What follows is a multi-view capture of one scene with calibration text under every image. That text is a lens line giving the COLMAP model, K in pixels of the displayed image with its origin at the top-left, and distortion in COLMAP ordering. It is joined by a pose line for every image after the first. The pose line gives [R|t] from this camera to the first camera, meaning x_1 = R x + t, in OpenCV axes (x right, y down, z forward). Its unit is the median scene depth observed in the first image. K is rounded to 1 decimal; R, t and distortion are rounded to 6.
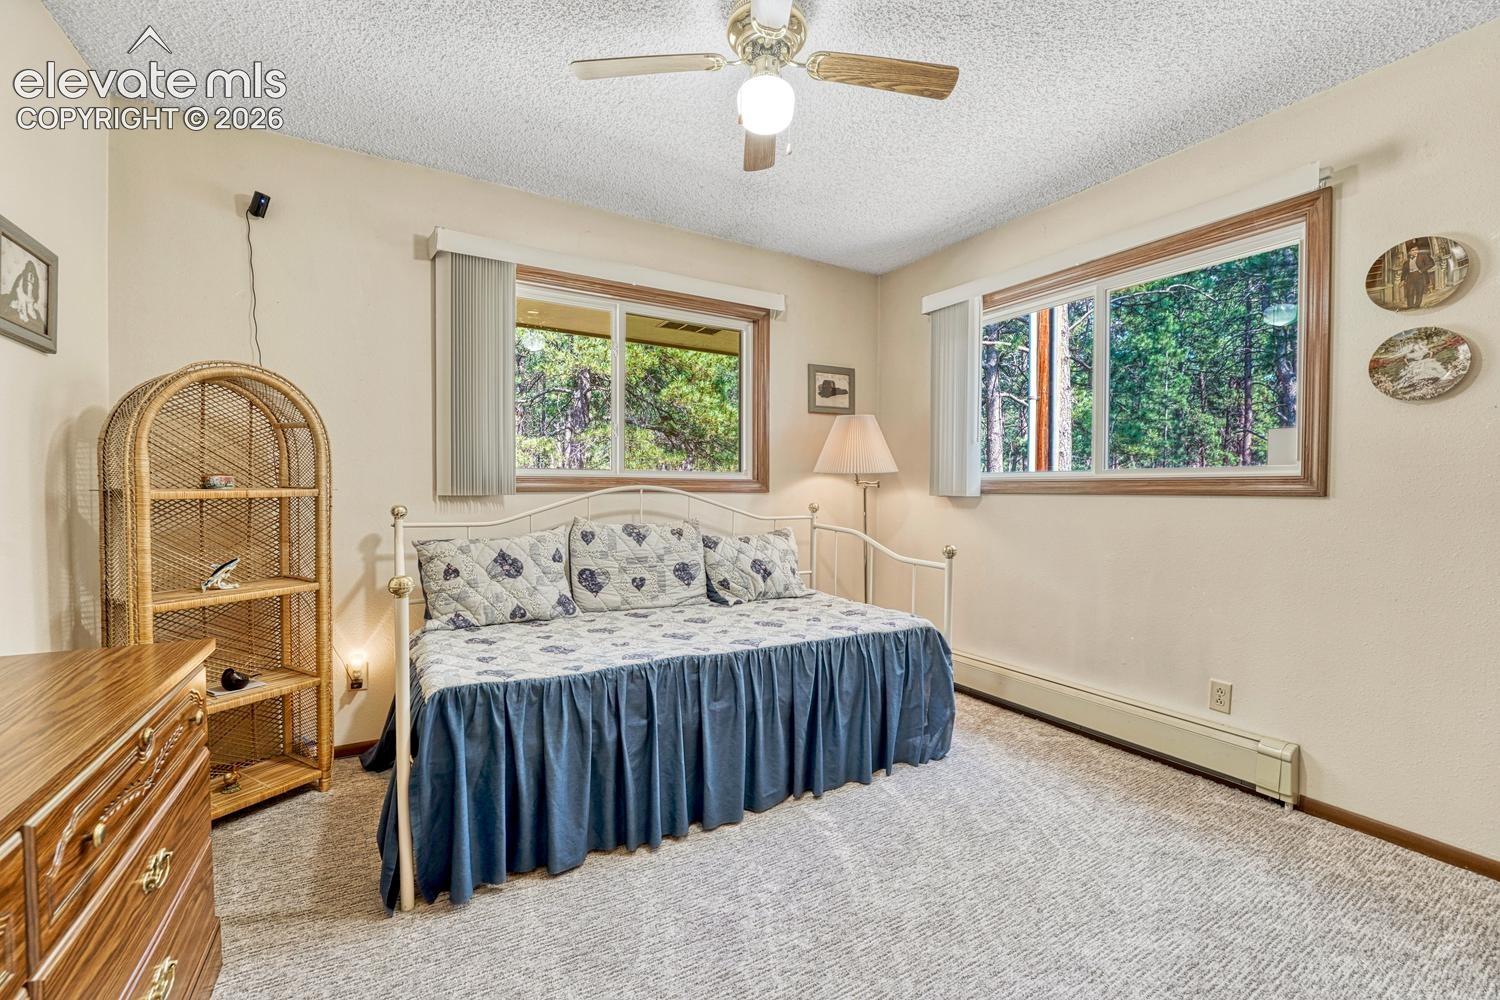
lens RADIAL K [[612.3, 0, 751.6], [0, 612.3, 499.8], [0, 0, 1]] dist [-0.025271, 0.001986]
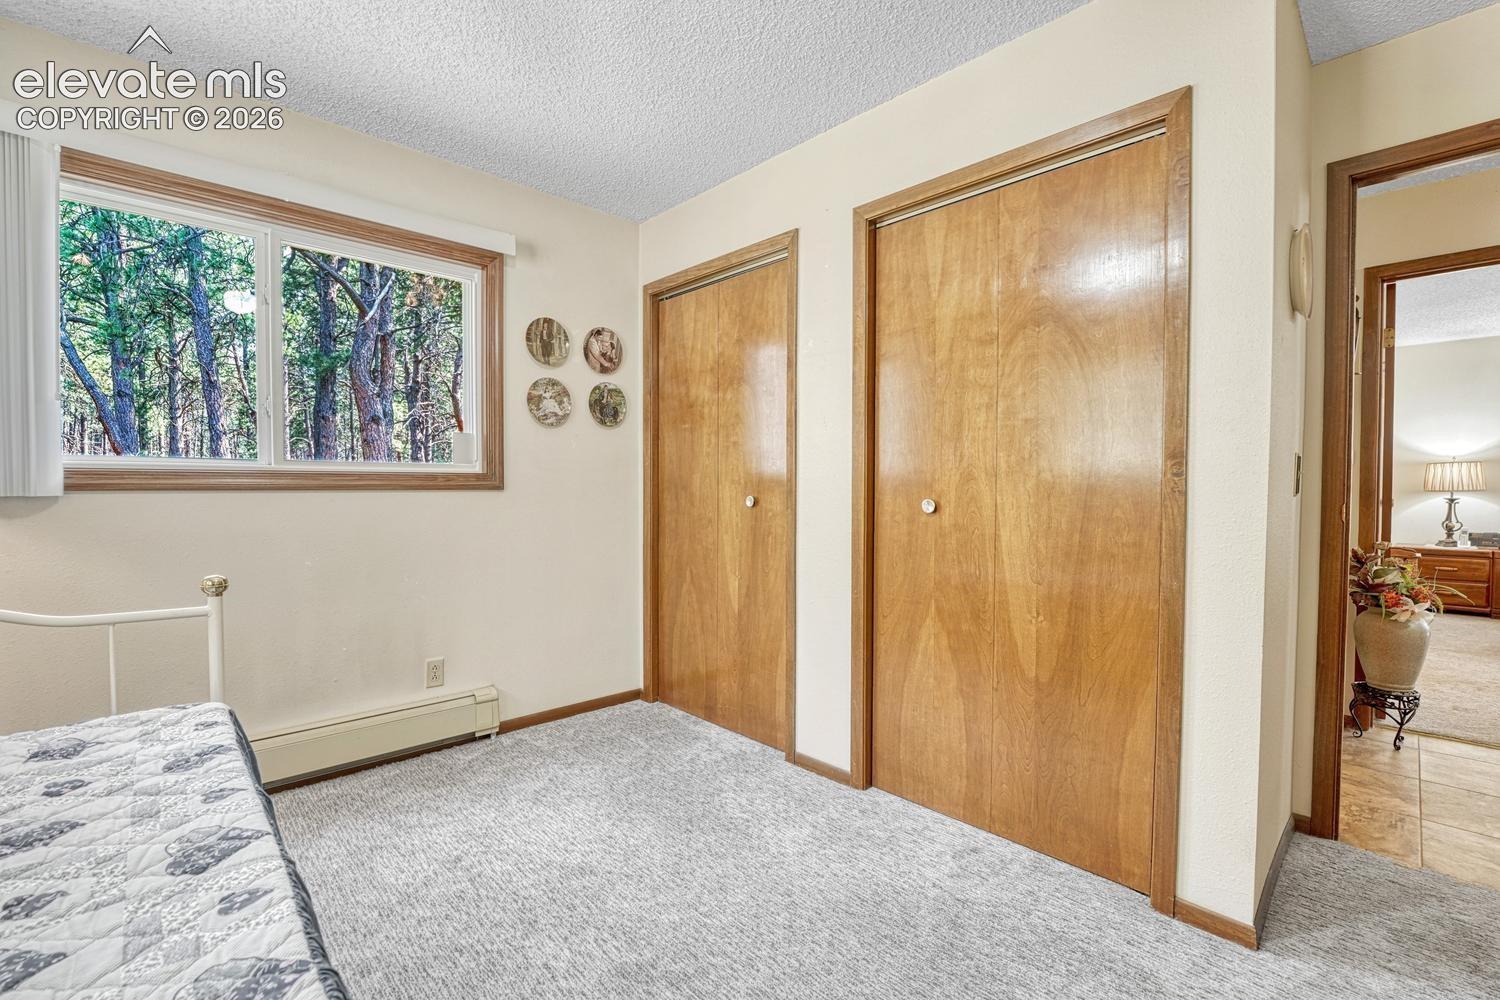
lens RADIAL K [[646.0, 0, 751.4], [0, 646.0, 498.7], [0, 0, 1]] dist [-0.012760, -0.000358]
pose [[-0.219223, -0.025011, 0.975354, -0.539742], [0.010589, 0.999552, 0.028011, -0.019160], [-0.975617, 0.016469, -0.218860, 0.765639]]
